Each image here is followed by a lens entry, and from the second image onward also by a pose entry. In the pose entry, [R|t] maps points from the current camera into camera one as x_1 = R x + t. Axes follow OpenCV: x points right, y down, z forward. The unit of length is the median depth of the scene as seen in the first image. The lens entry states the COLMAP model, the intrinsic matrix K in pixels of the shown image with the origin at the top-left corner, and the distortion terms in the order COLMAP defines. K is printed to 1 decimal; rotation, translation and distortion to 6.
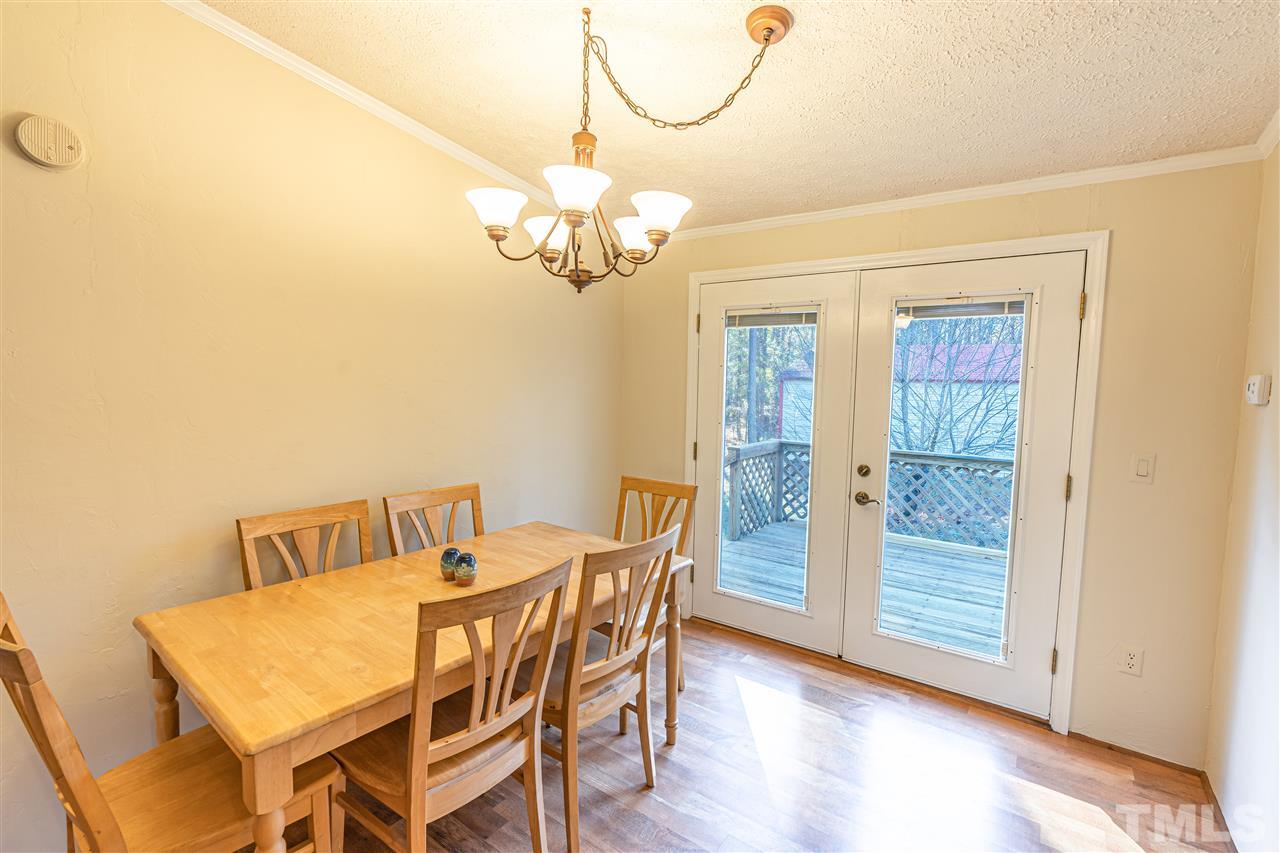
lens RADIAL K [[584.1, 0, 640.5], [0, 584.1, 426.9], [0, 0, 1]] dist [-0.003719, -0.000215]
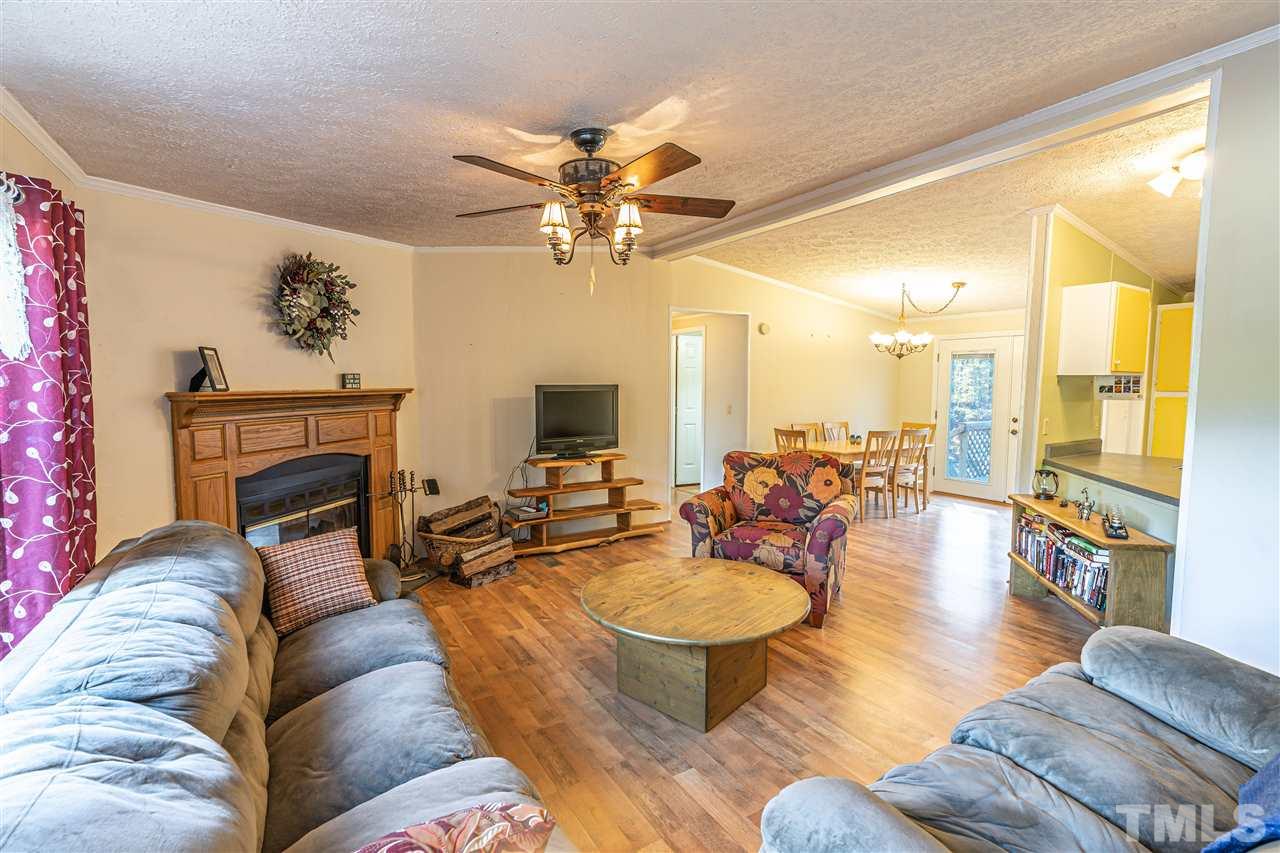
lens RADIAL K [[584.1, 0, 640.9], [0, 584.1, 425.8], [0, 0, 1]] dist [-0.003719, -0.000215]
pose [[0.928315, 0.012360, -0.371589, -0.211011], [-0.015569, 0.999863, -0.005637, 0.194432], [0.371469, 0.011019, 0.928380, -2.542723]]
